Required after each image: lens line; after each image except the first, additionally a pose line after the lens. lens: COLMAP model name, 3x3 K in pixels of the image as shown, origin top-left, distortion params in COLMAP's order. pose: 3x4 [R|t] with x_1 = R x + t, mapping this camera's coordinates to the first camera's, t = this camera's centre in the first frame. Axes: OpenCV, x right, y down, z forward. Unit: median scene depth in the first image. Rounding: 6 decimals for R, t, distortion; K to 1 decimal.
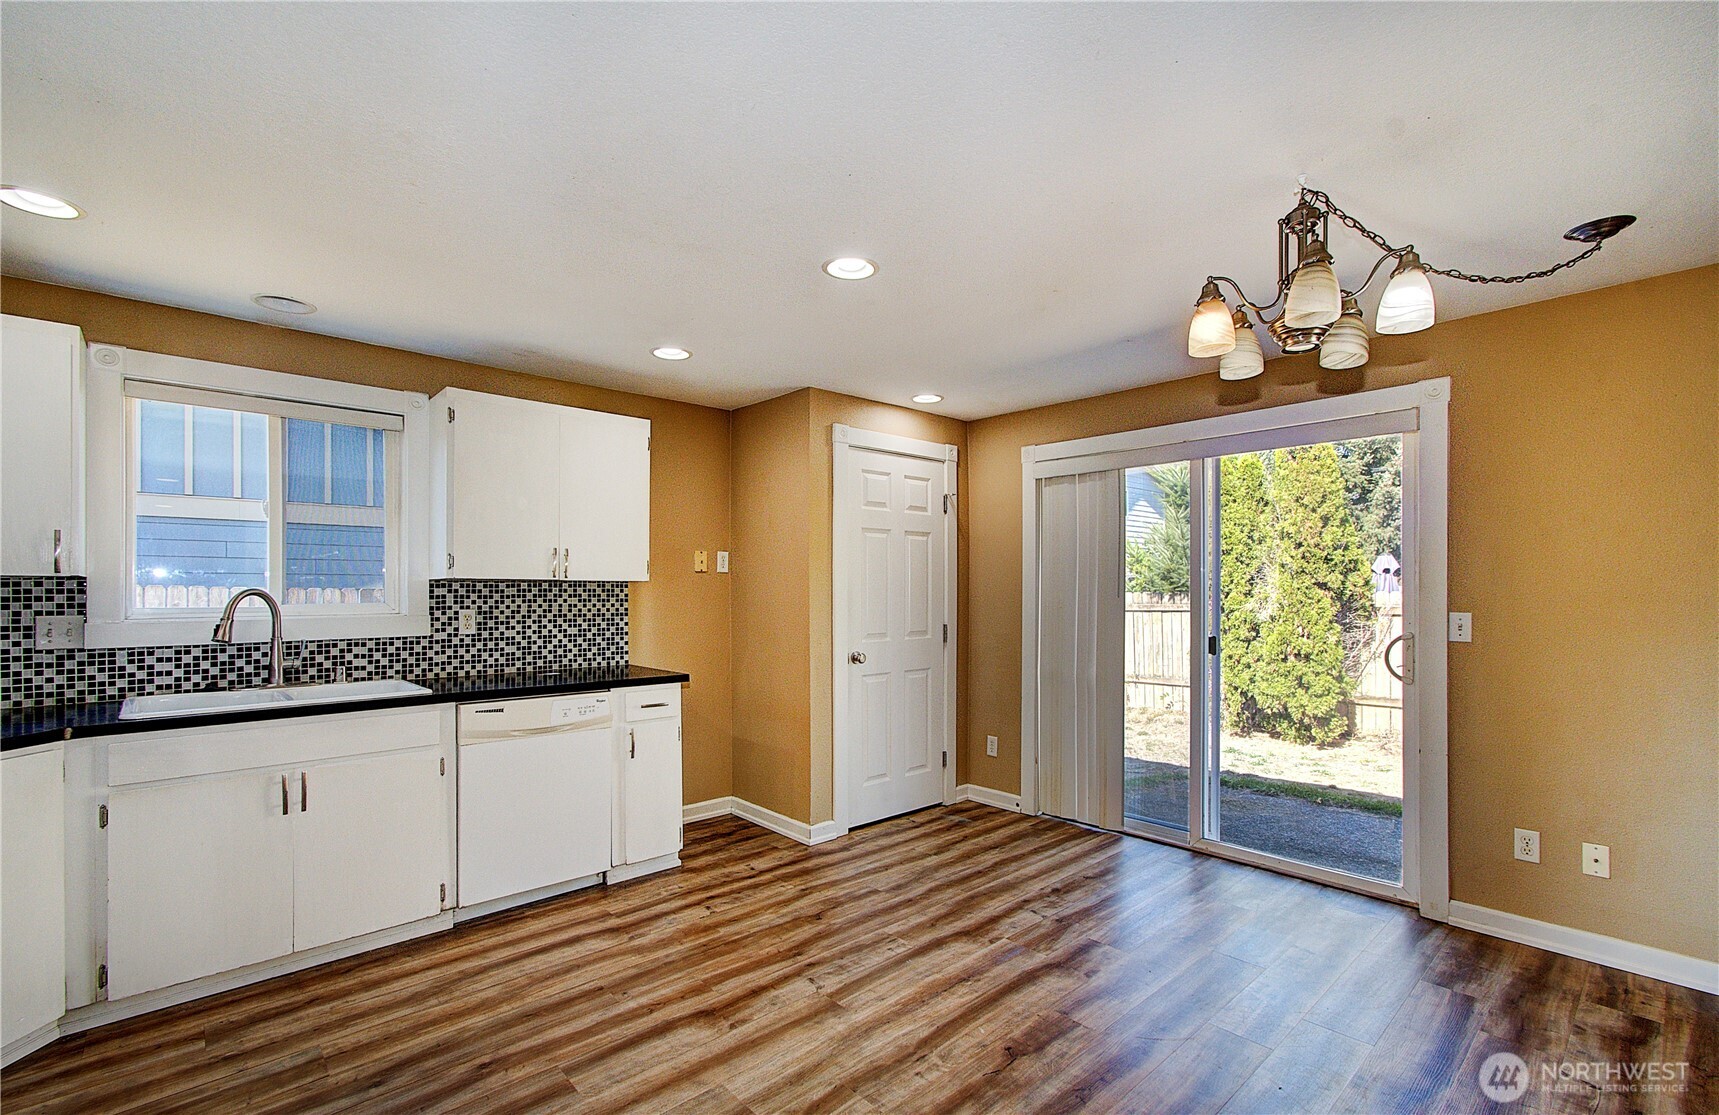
lens RADIAL K [[749.0, 0, 848.5], [0, 749.0, 582.9], [0, 0, 1]] dist [0.001692, 0.005769]
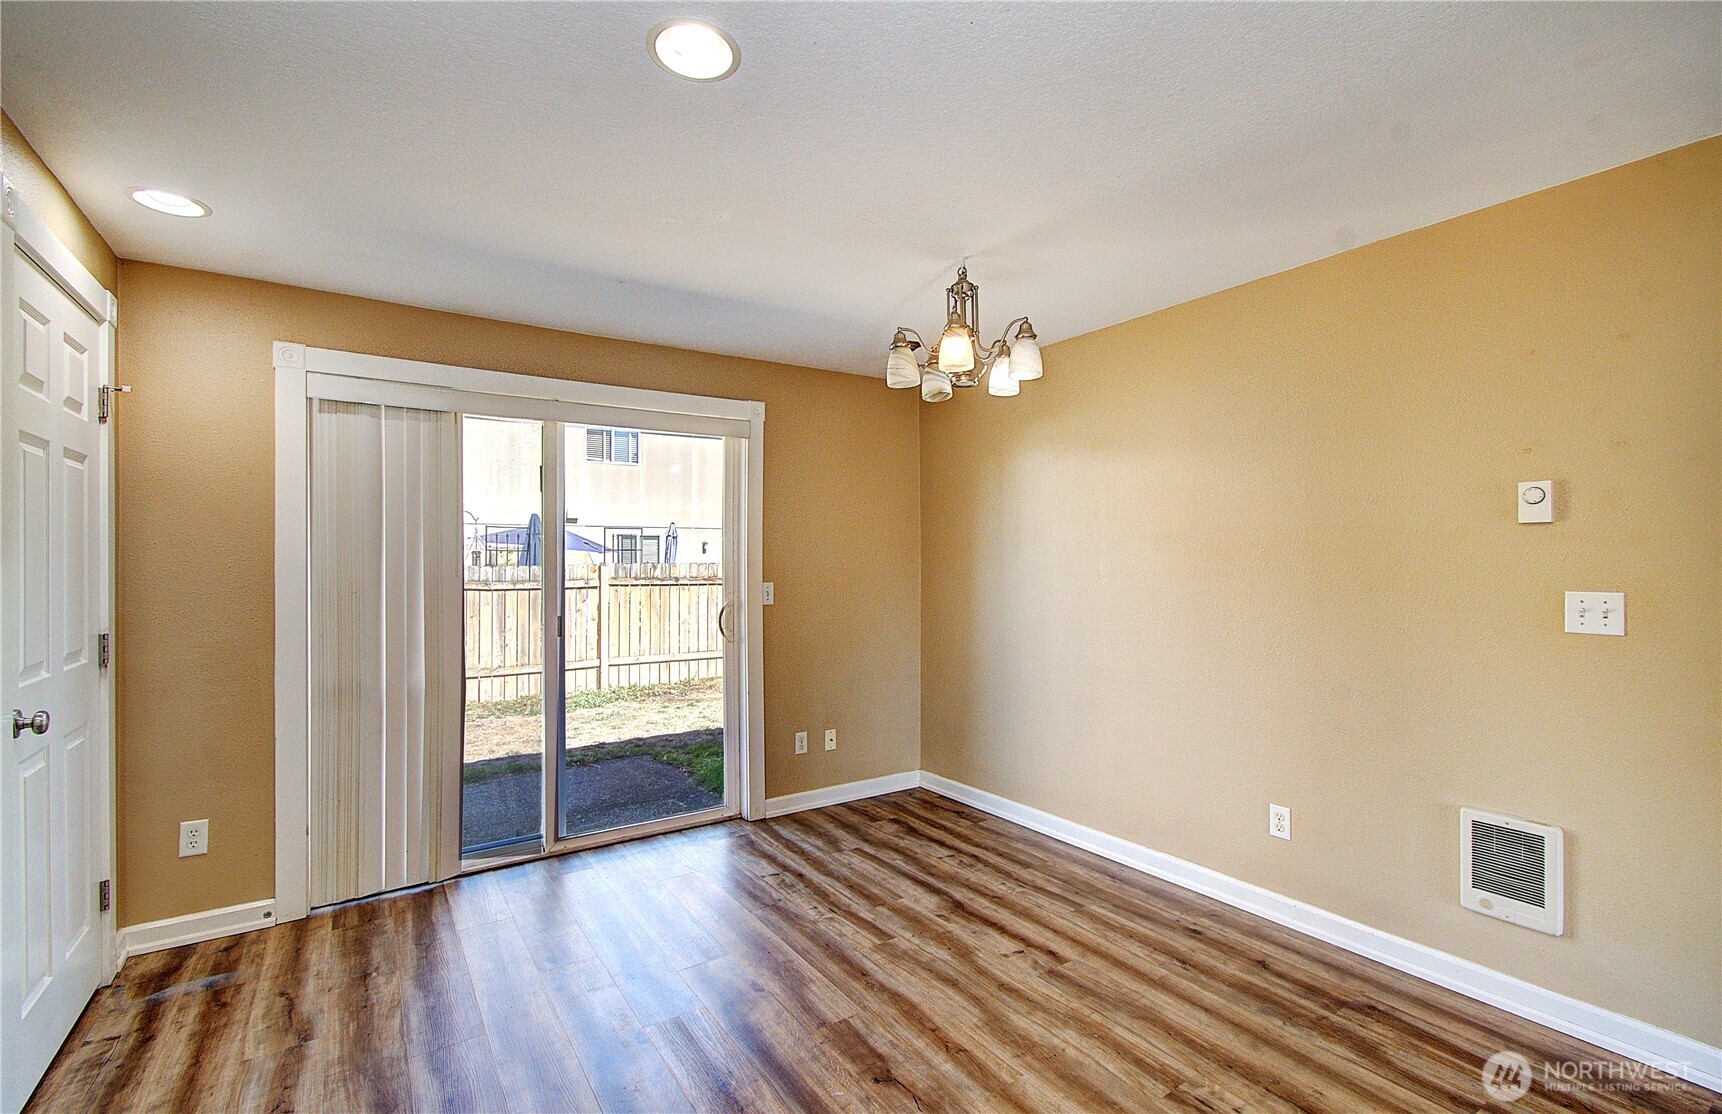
lens RADIAL K [[750.3, 0, 863.1], [0, 750.3, 559.2], [0, 0, 1]] dist [0.001692, 0.005769]
pose [[0.139621, 0.010240, 0.990152, -0.371006], [-0.009171, 0.999917, -0.009048, 0.004148], [-0.990162, -0.007817, 0.139704, 0.485966]]
